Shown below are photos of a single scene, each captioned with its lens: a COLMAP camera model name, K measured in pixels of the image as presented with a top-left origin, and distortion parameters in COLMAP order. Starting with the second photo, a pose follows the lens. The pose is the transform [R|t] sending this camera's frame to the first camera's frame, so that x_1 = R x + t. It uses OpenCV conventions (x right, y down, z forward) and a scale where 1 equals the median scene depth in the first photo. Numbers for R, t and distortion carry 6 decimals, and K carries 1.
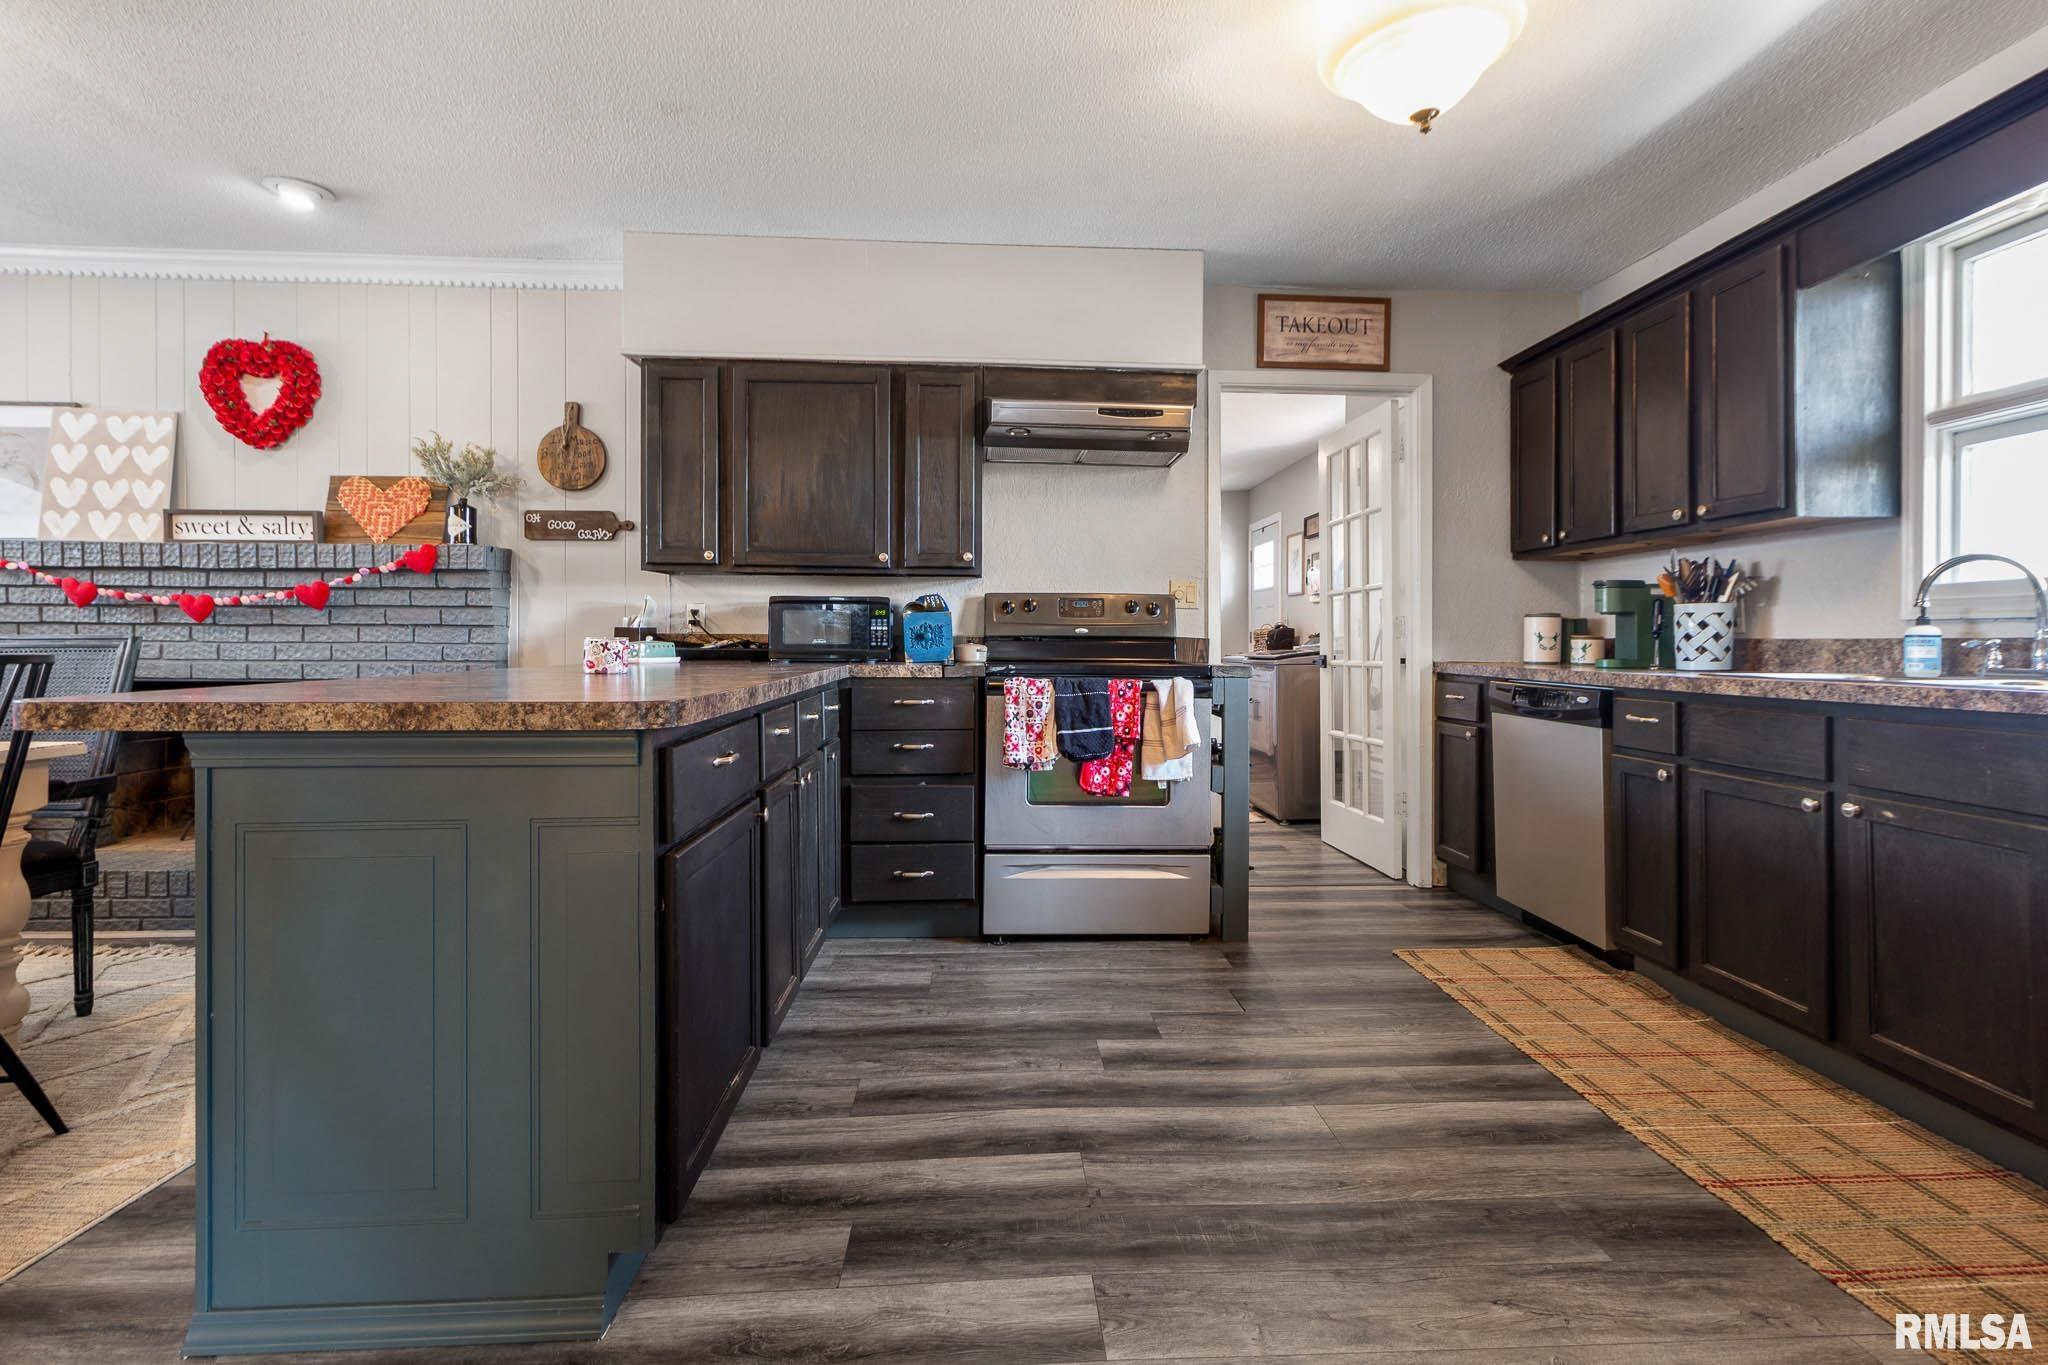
lens RADIAL K [[924.7, 0, 1050.3], [0, 924.7, 627.1], [0, 0, 1]] dist [-0.003413, -0.009914]
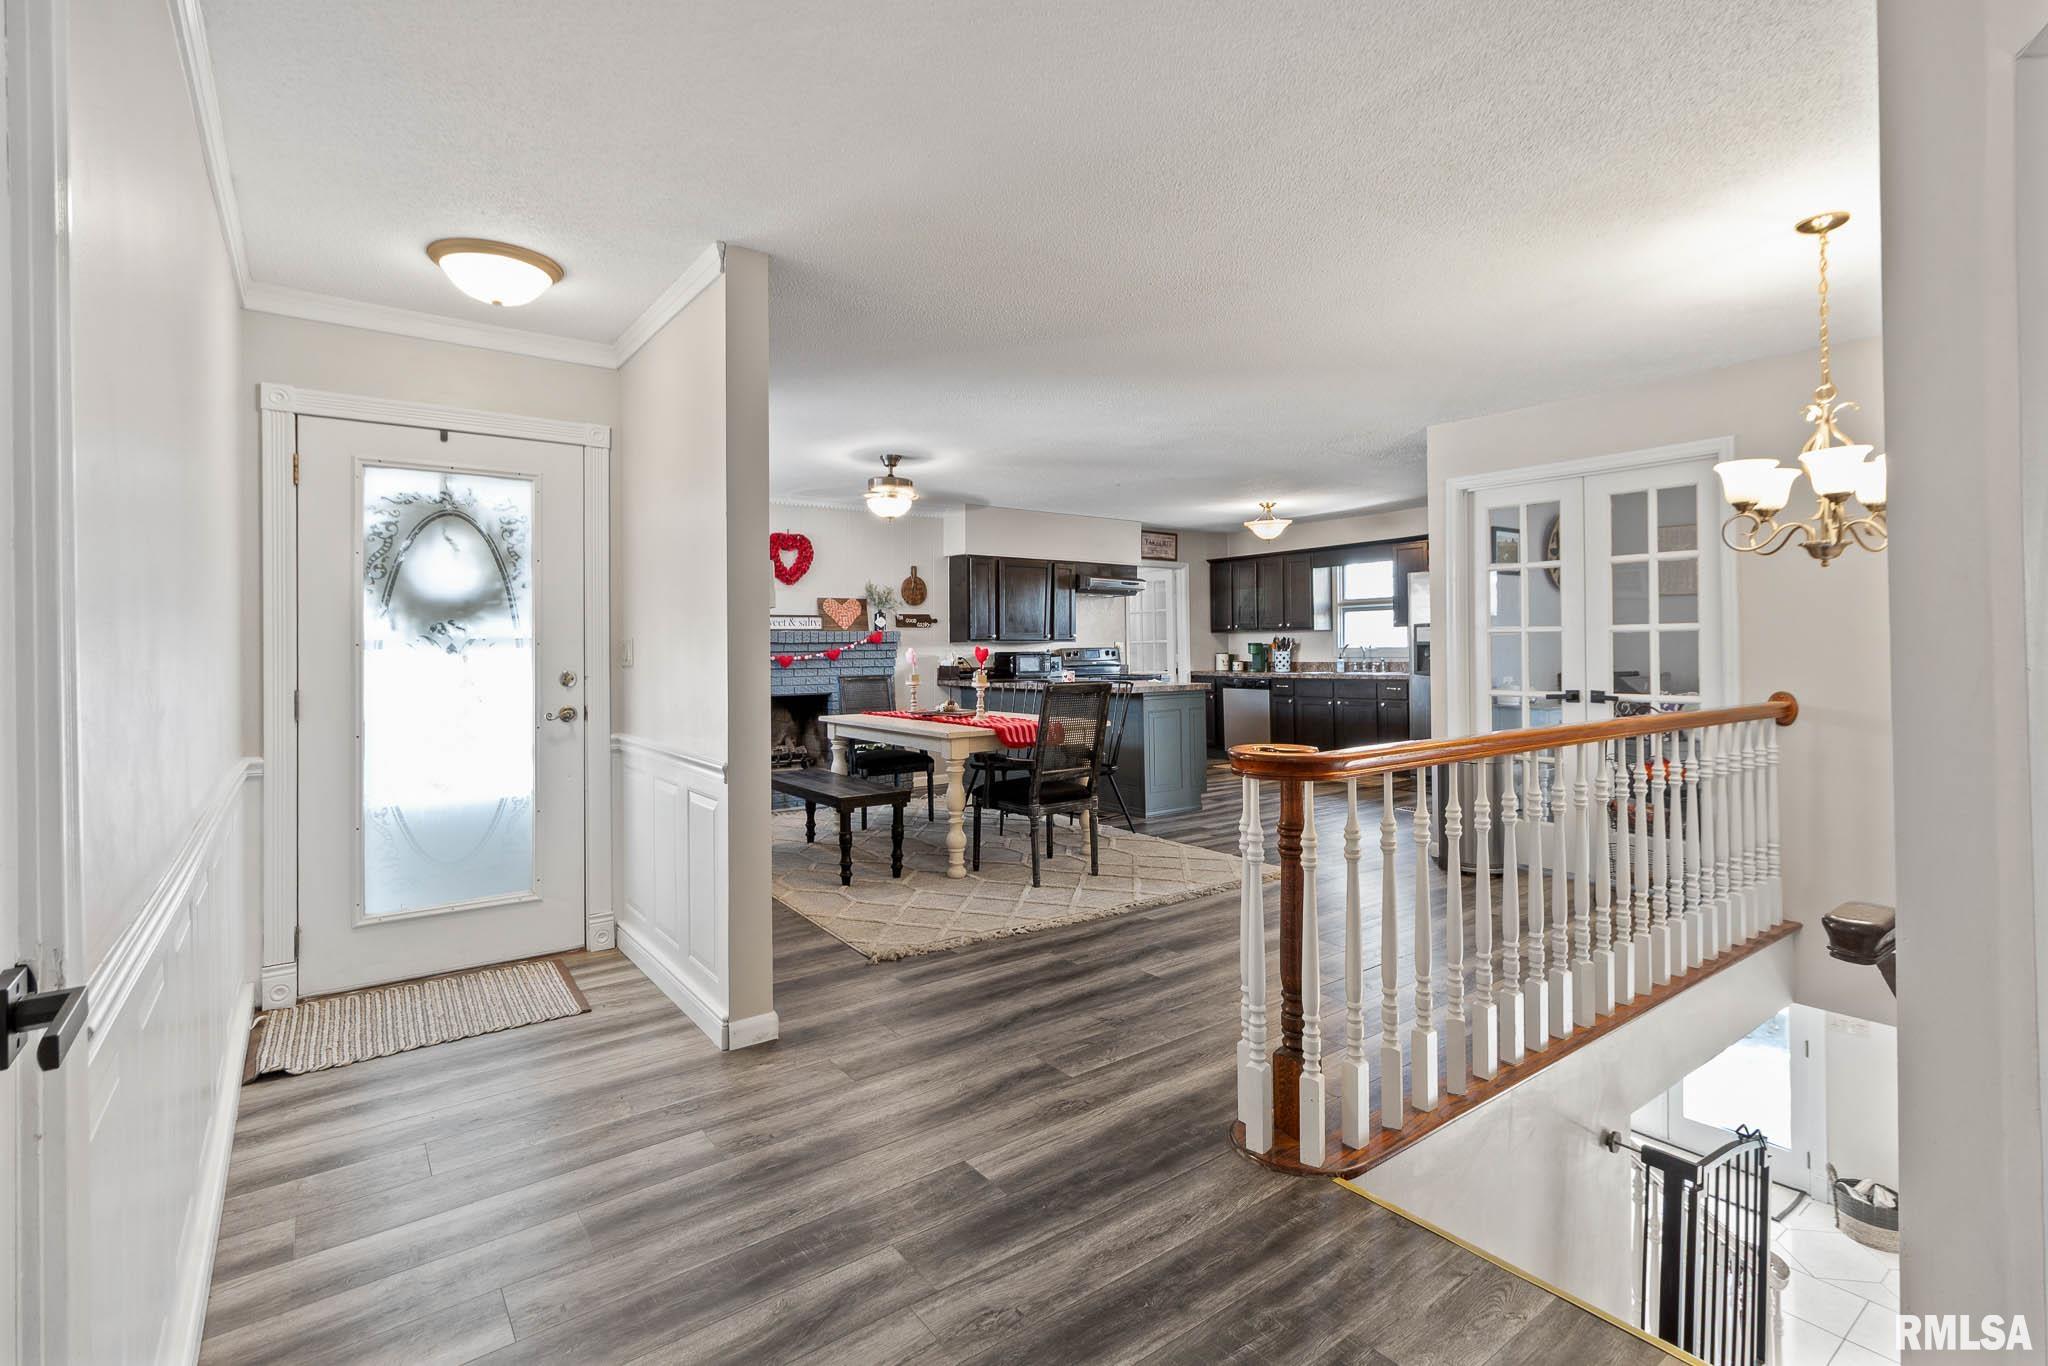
lens RADIAL K [[924.7, 0, 1050.3], [0, 924.7, 627.6], [0, 0, 1]] dist [-0.003413, -0.009914]
pose [[0.836041, -0.000907, 0.548667, -1.543286], [0.004984, 0.999970, -0.005940, -0.081914], [-0.548645, 0.007700, 0.836020, -1.112871]]
